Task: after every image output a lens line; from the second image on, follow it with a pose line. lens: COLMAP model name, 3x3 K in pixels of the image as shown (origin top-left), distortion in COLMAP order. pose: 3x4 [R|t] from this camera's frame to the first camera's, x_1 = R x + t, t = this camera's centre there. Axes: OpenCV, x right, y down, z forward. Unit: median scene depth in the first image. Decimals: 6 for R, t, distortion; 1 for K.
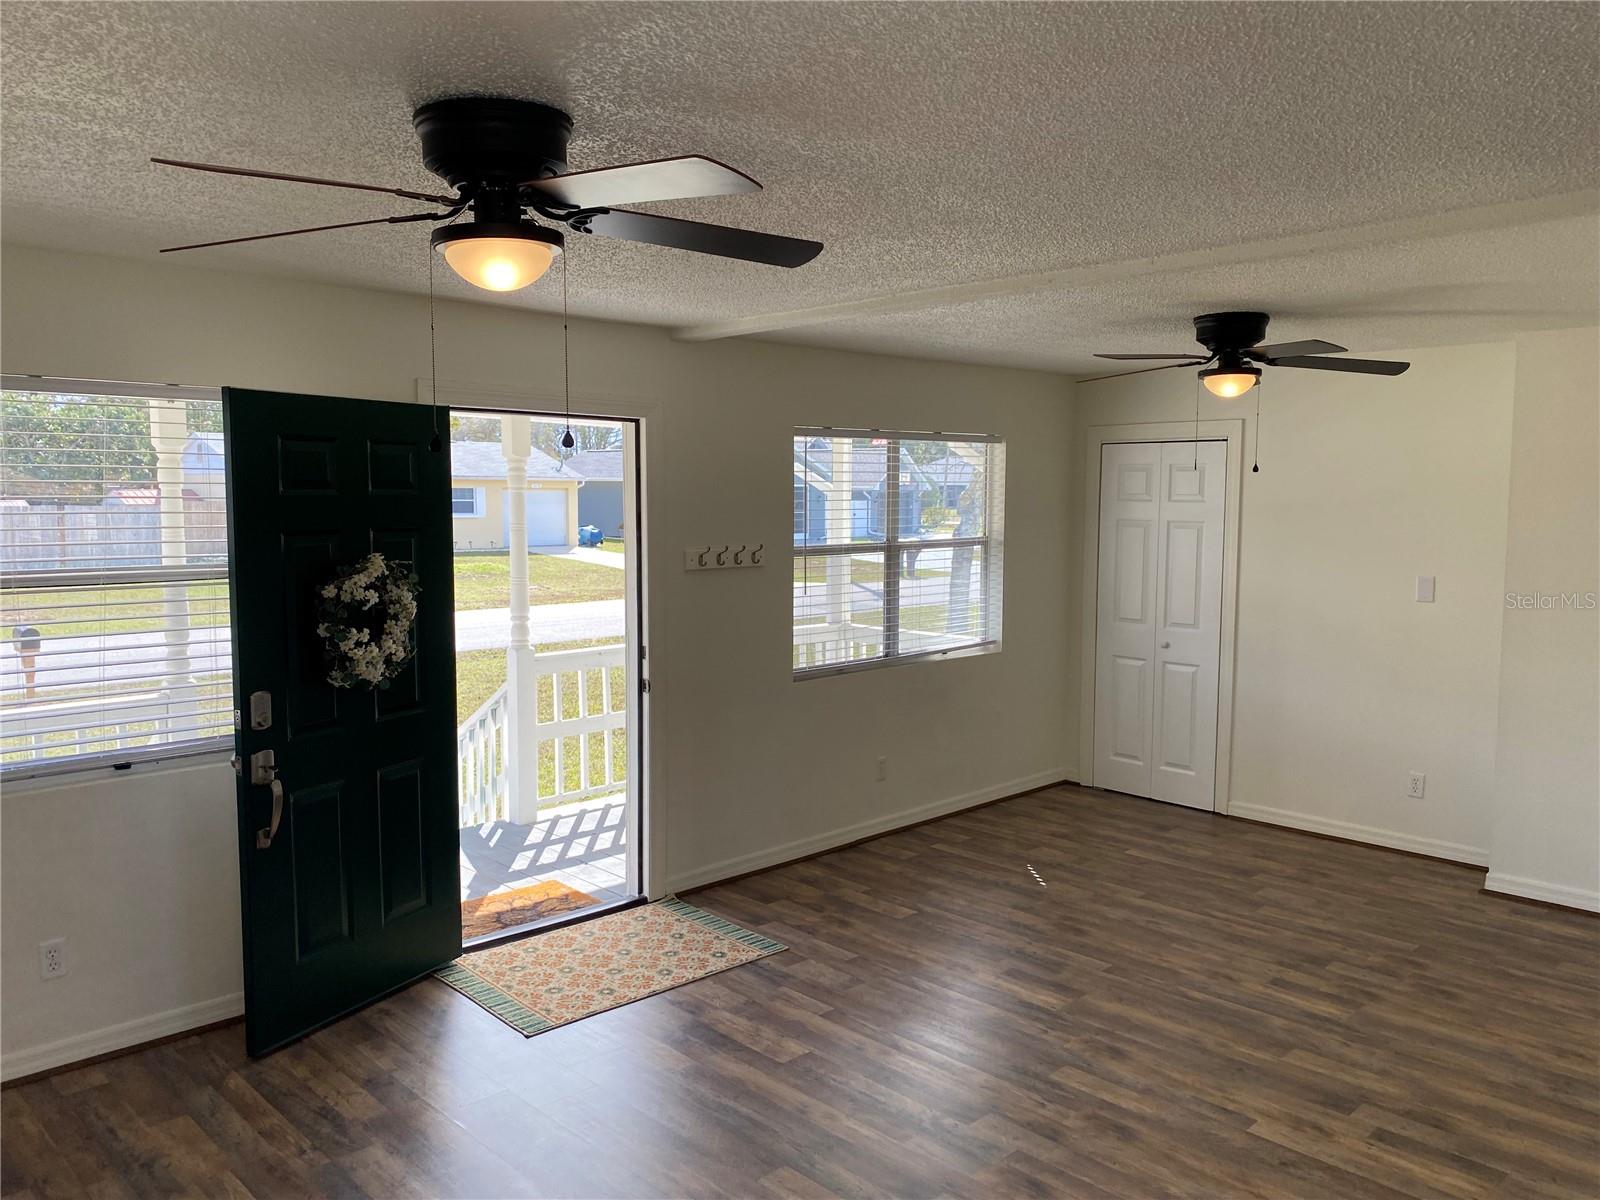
lens RADIAL K [[1222.2, 0, 800.0], [0, 1222.2, 600.0], [0, 0, 1]] dist [0.080113, -0.134469]
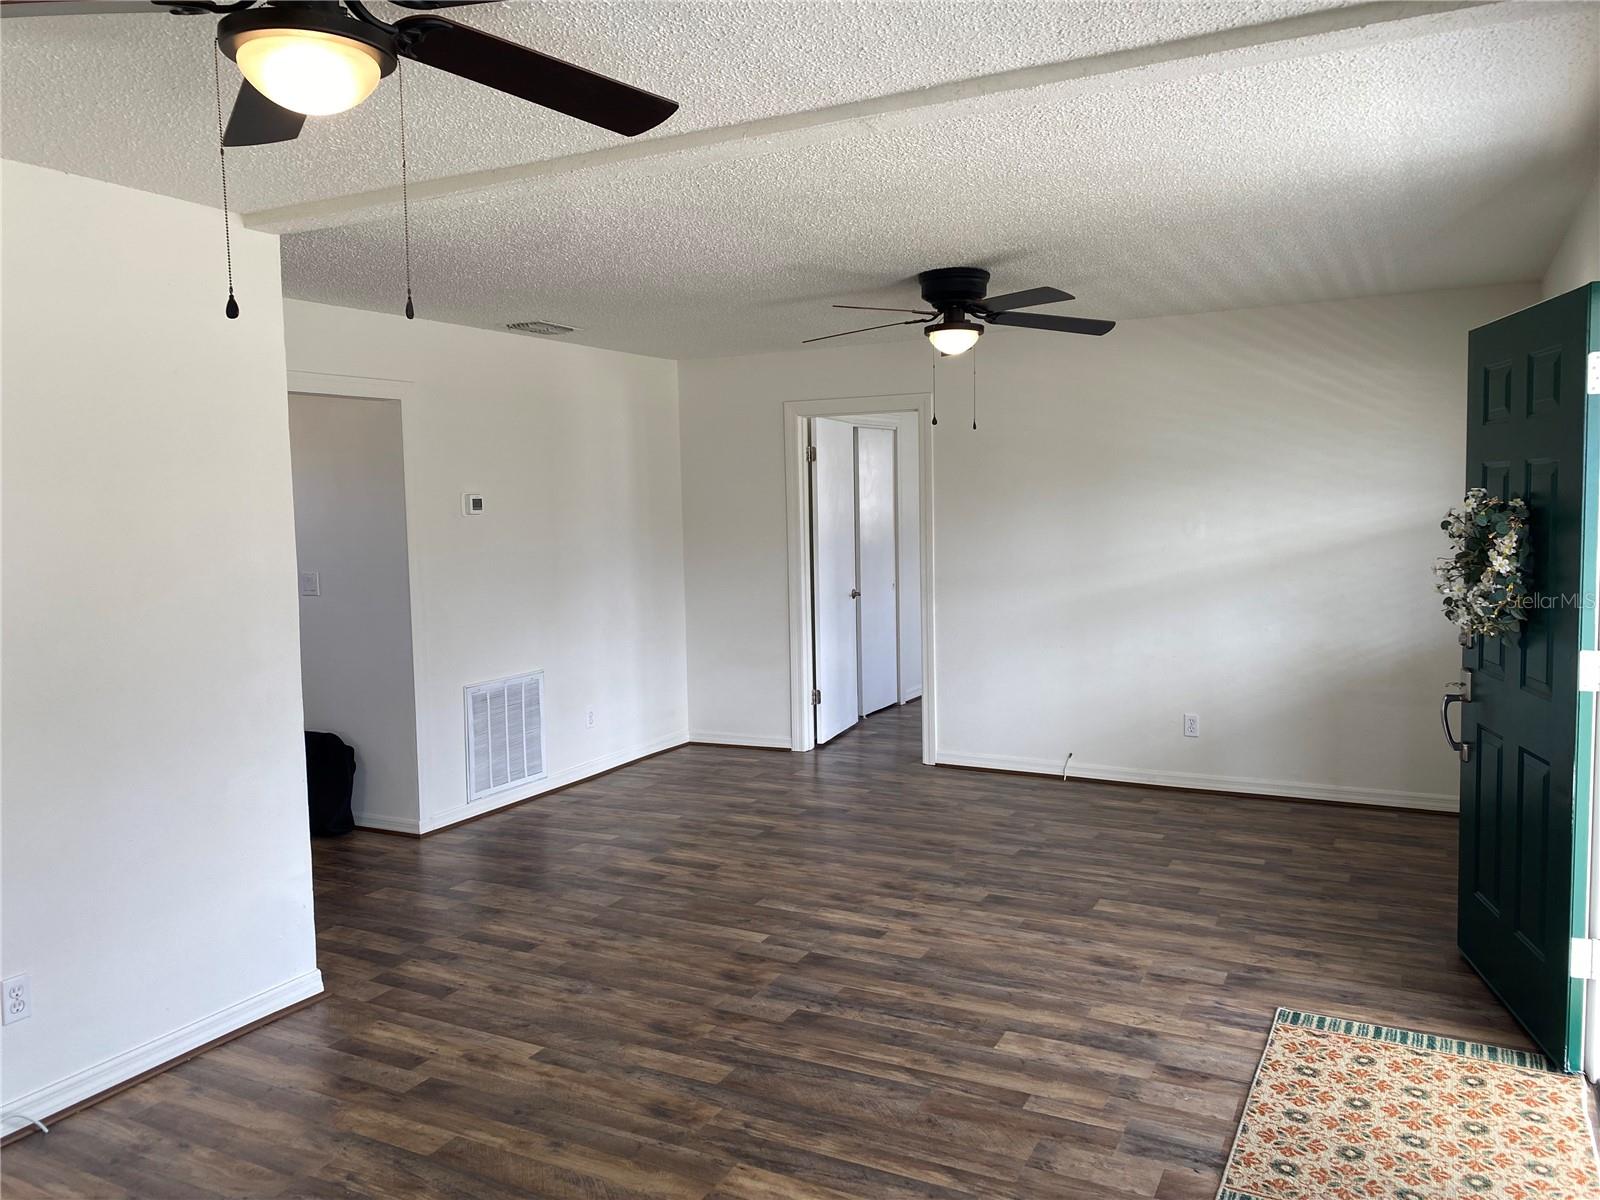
lens RADIAL K [[1222.2, 0, 800.0], [0, 1222.2, 600.0], [0, 0, 1]] dist [0.080113, -0.134469]
pose [[-0.948295, 0.045495, -0.314114, 0.414735], [-0.008448, 0.985705, 0.168269, -0.108820], [0.317279, 0.162223, -0.934354, 1.763163]]
